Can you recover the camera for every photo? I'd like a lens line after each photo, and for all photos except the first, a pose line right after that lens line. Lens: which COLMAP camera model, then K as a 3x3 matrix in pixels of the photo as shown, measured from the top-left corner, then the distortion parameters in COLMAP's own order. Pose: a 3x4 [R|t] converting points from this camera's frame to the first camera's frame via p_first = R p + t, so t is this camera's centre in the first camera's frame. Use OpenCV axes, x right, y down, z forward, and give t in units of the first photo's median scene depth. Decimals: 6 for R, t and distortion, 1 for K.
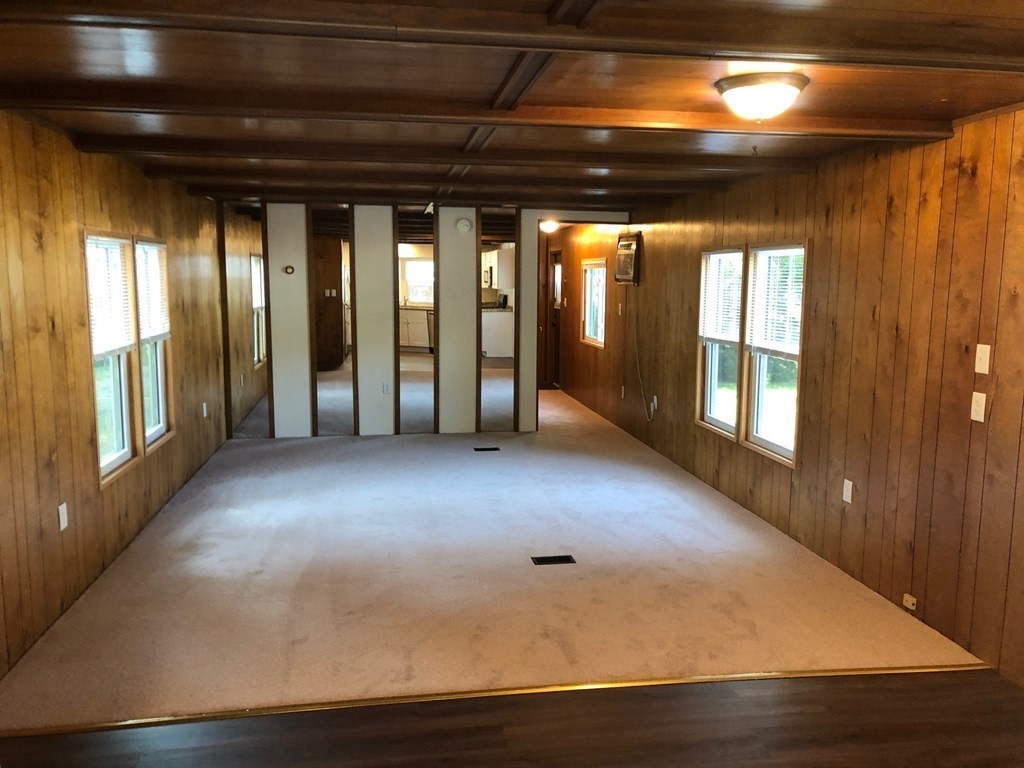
lens RADIAL K [[813.1, 0, 514.9], [0, 813.1, 397.0], [0, 0, 1]] dist [0.029874, -0.000384]
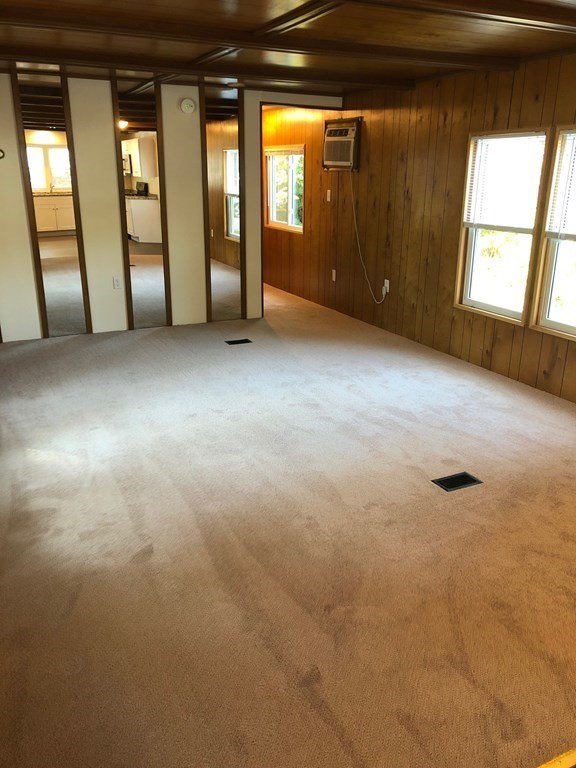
lens RADIAL K [[625.3, 0, 288.0], [0, 625.3, 384.0], [0, 0, 1]] dist [0.012962, 0.002609]
pose [[0.961031, -0.089875, 0.261421, -0.186634], [0.040019, 0.980944, 0.190127, -0.029662], [-0.273527, -0.172256, 0.946314, 0.240879]]
